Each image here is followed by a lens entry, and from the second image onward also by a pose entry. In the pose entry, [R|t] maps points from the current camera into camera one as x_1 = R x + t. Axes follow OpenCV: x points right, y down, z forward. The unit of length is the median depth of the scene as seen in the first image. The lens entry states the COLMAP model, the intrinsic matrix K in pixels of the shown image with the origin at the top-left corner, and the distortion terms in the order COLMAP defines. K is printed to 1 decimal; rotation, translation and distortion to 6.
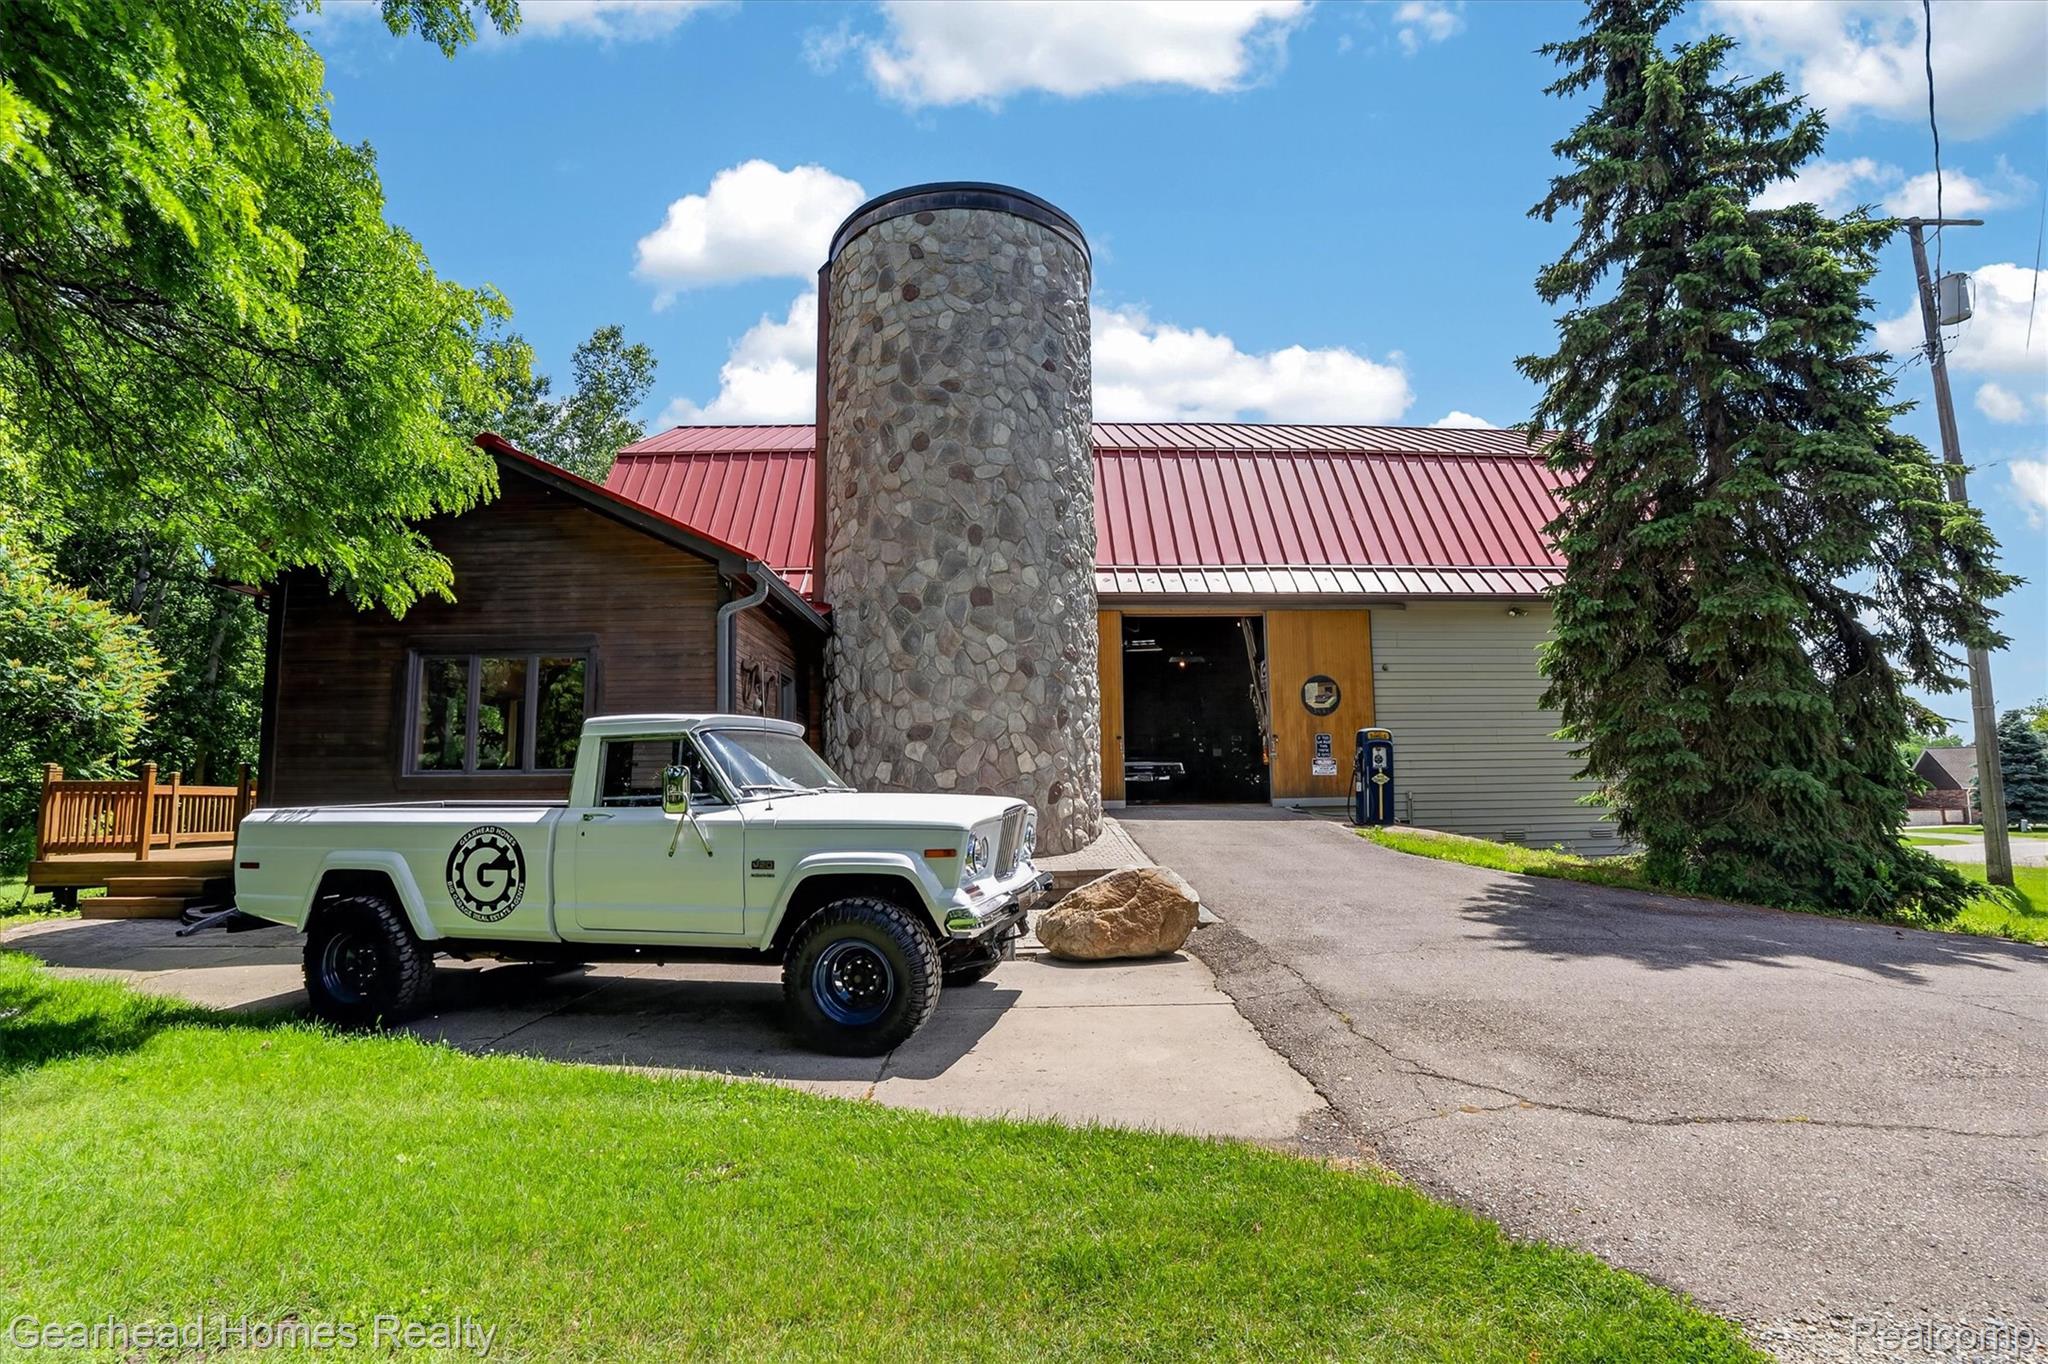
lens RADIAL K [[888.9, 0, 1024.0], [0, 888.9, 682.0], [0, 0, 1]] dist [-0.028154, -0.000178]
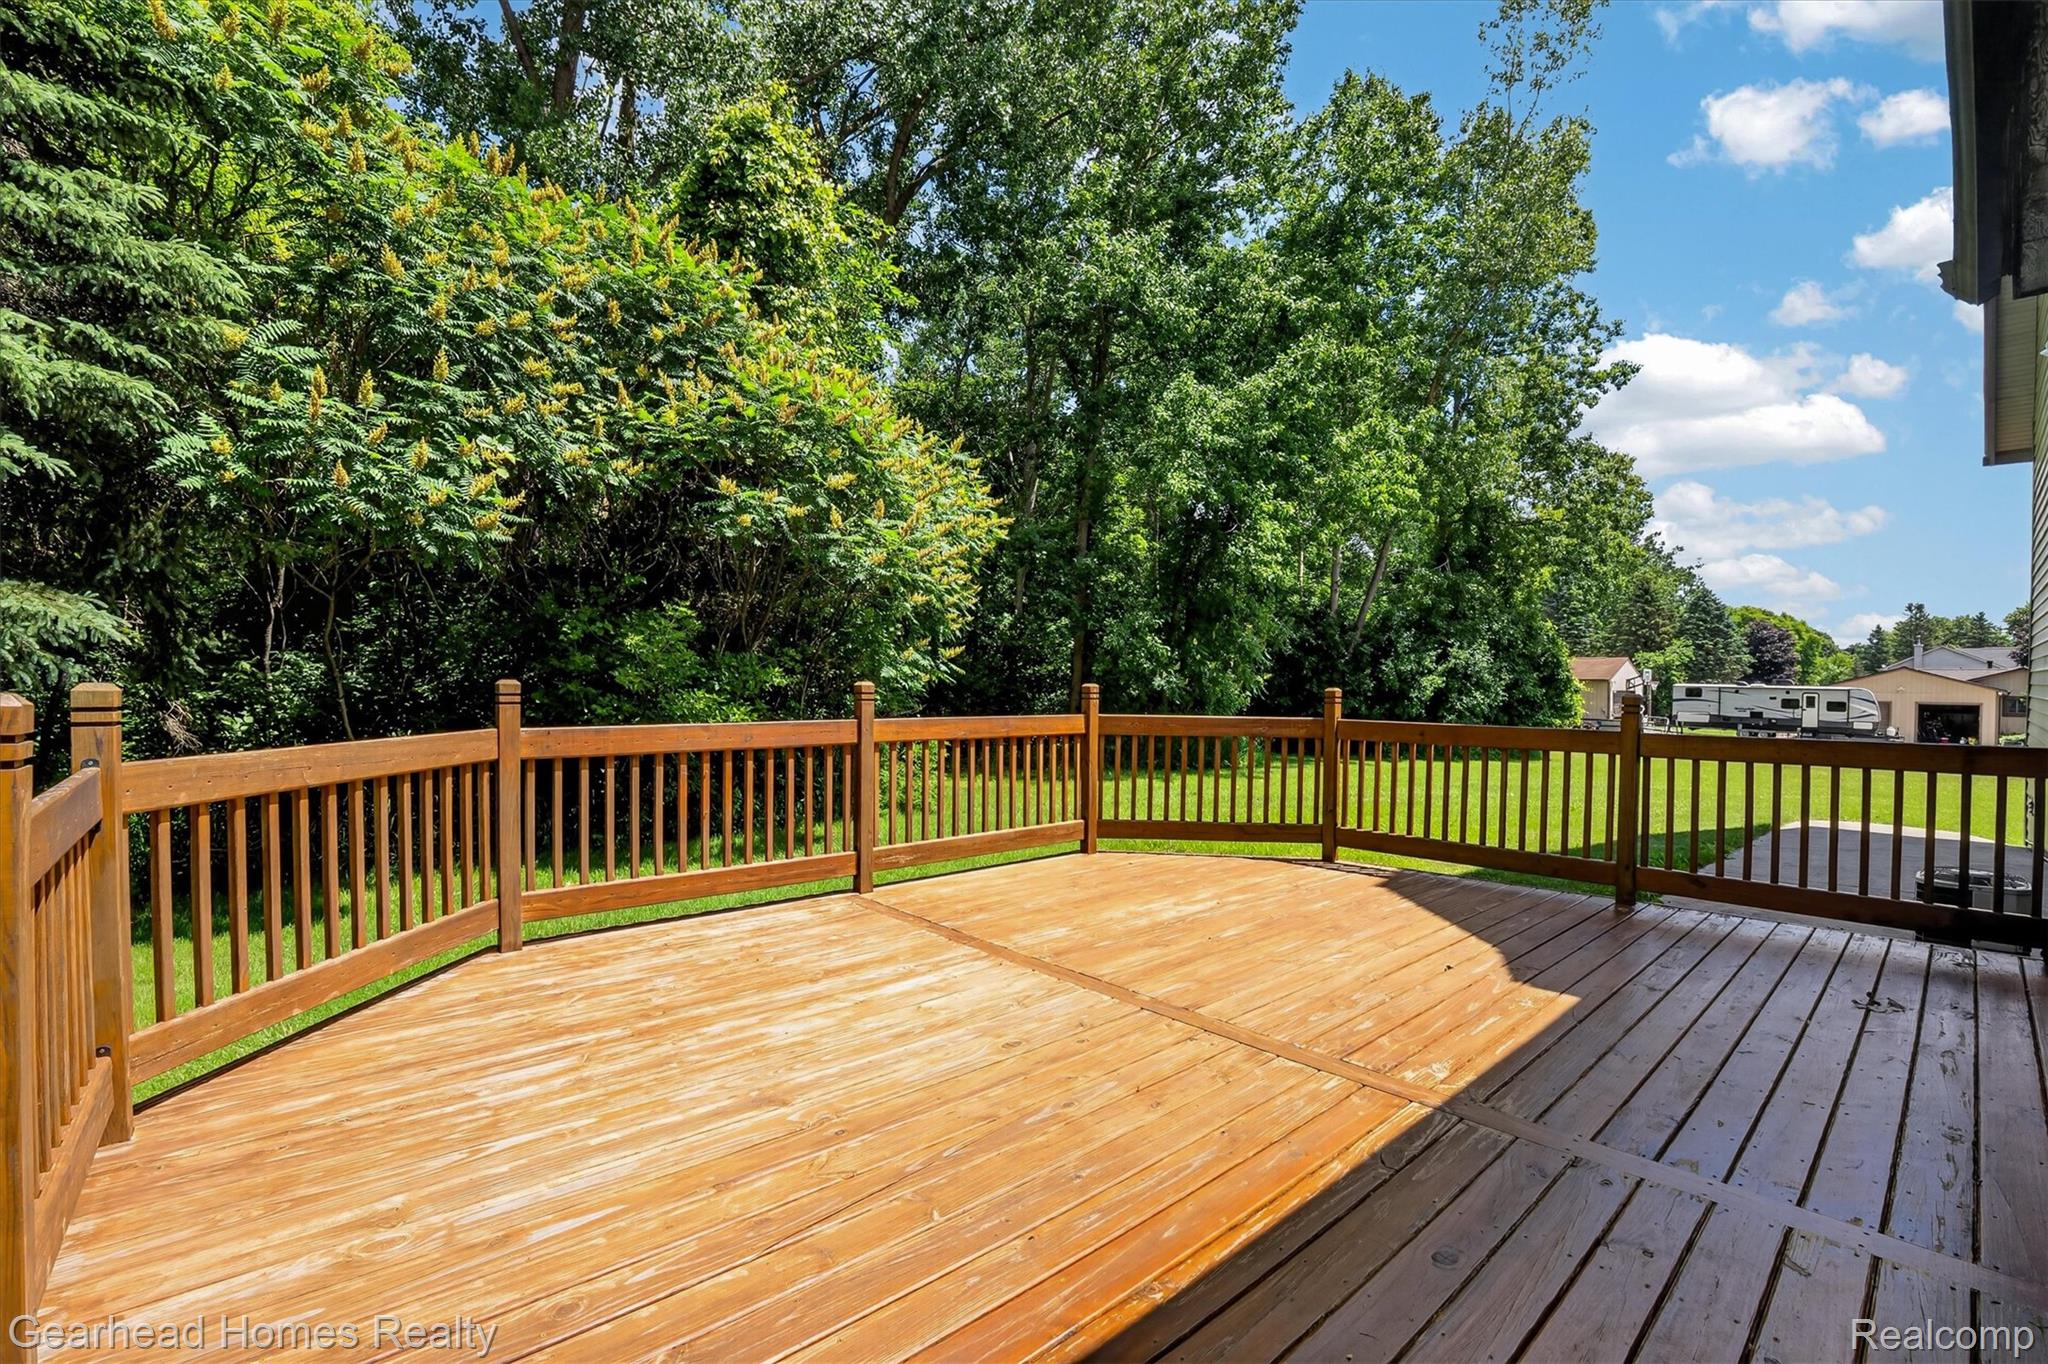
lens RADIAL K [[888.9, 0, 1024.0], [0, 888.9, 682.0], [0, 0, 1]] dist [-0.028154, -0.000178]
pose [[0.628118, 0.008279, -0.778074, -0.559299], [0.091067, 0.992289, 0.084074, 0.068324], [0.772771, -0.123665, 0.622521, 0.707703]]
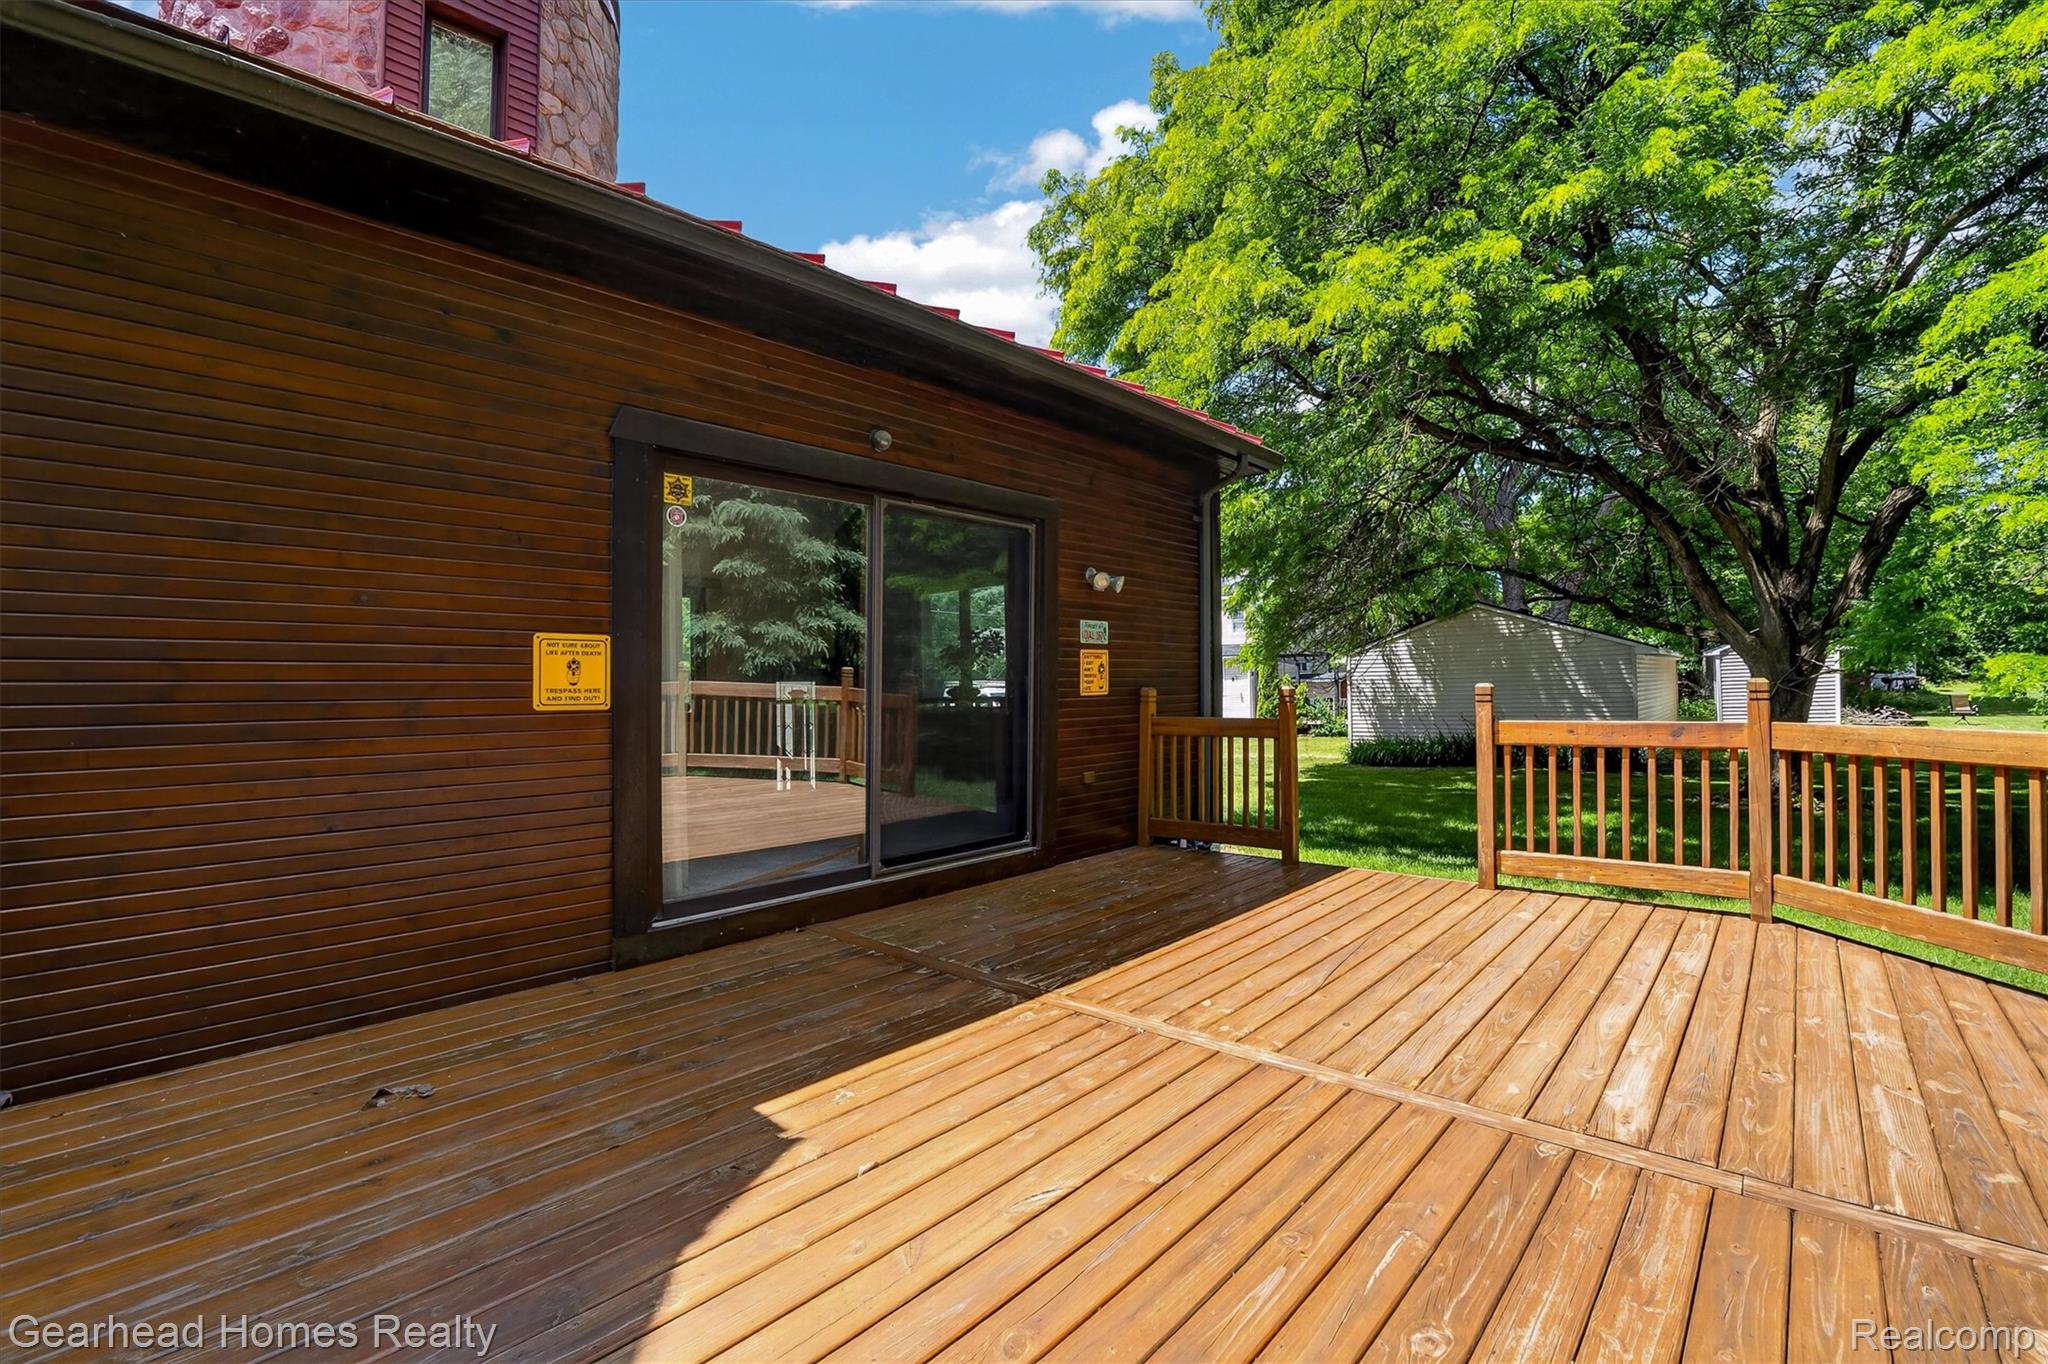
lens RADIAL K [[888.9, 0, 1024.0], [0, 888.9, 682.0], [0, 0, 1]] dist [-0.028154, -0.000178]
pose [[-0.709663, 0.012684, 0.704427, -0.961069], [-0.086965, 0.990615, -0.105448, 0.146856], [-0.699153, -0.136093, -0.701900, 1.267441]]
